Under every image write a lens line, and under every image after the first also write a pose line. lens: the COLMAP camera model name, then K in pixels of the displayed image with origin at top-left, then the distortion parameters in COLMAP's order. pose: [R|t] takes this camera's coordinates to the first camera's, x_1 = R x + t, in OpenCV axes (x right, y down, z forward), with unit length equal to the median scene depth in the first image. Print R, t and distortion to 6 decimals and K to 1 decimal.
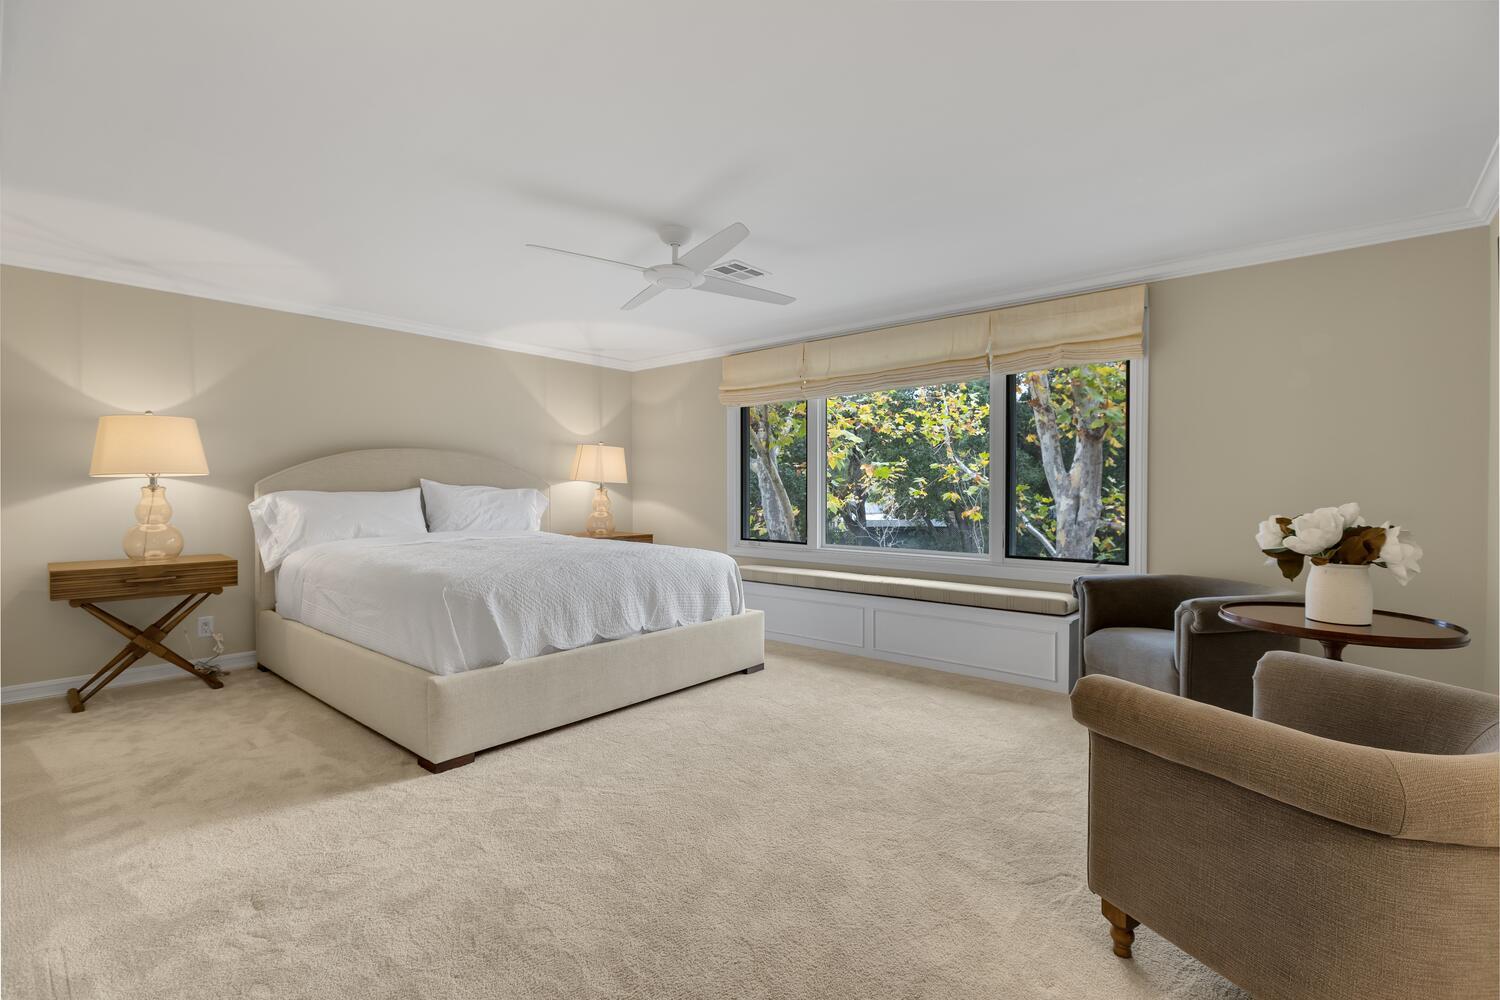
lens RADIAL K [[674.2, 0, 751.2], [0, 674.2, 498.4], [0, 0, 1]] dist [-0.000575, -0.000048]
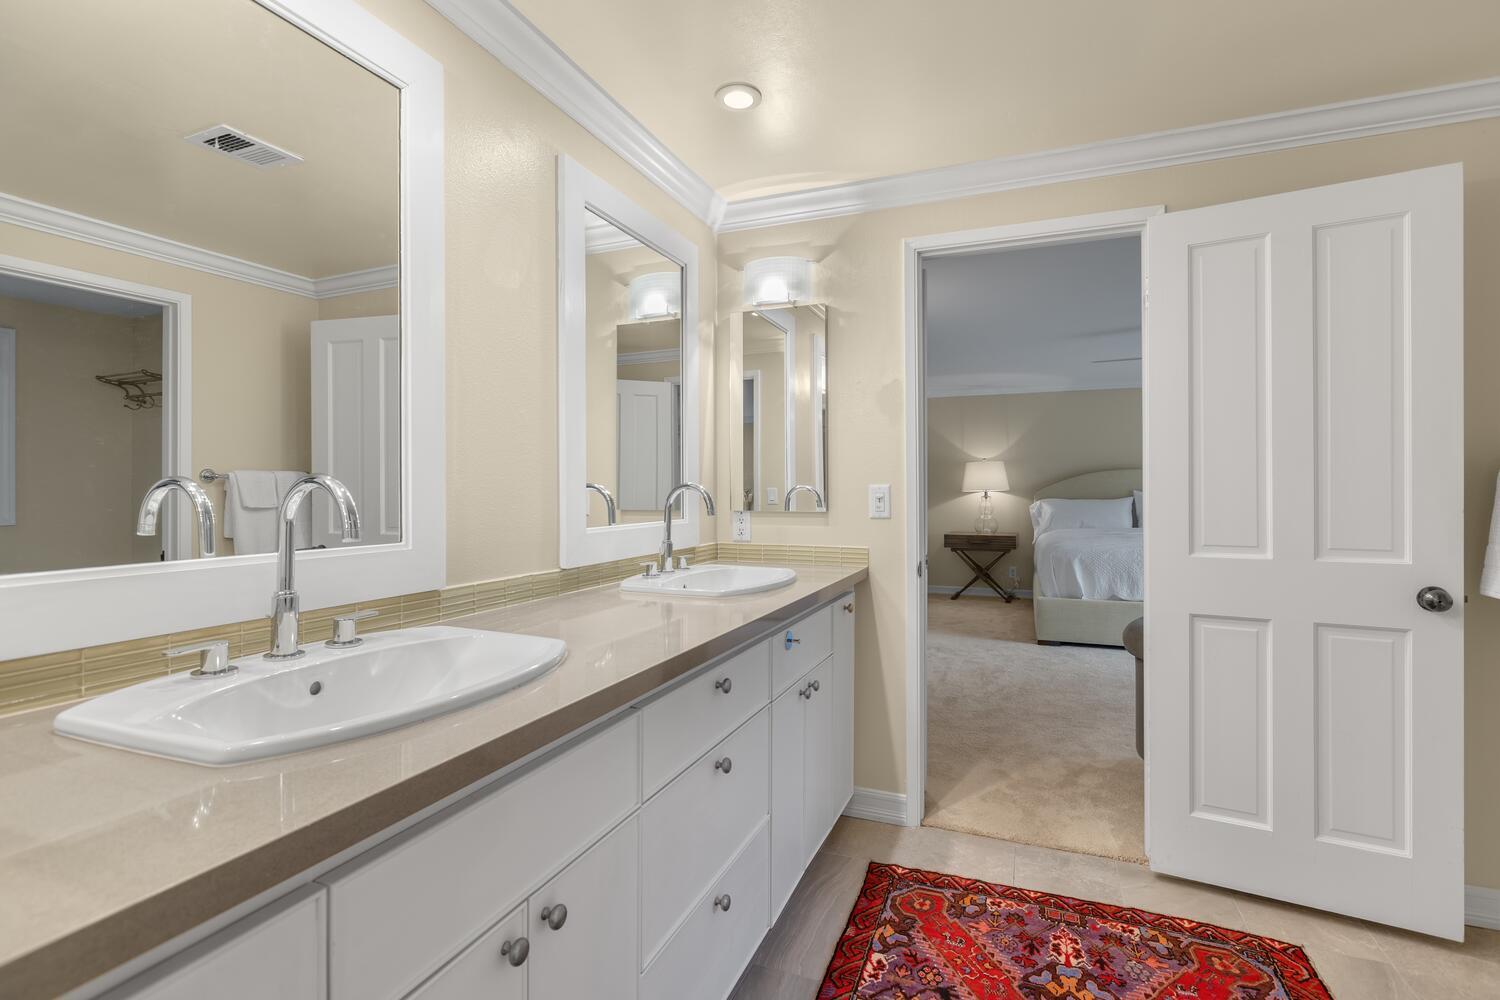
lens RADIAL K [[674.2, 0, 752.1], [0, 674.2, 494.1], [0, 0, 1]] dist [-0.000575, -0.000048]
pose [[0.324635, 0.002483, -0.945836, 0.761421], [-0.012027, 0.999927, -0.001504, -0.012634], [0.945763, 0.011864, 0.324641, -0.294163]]
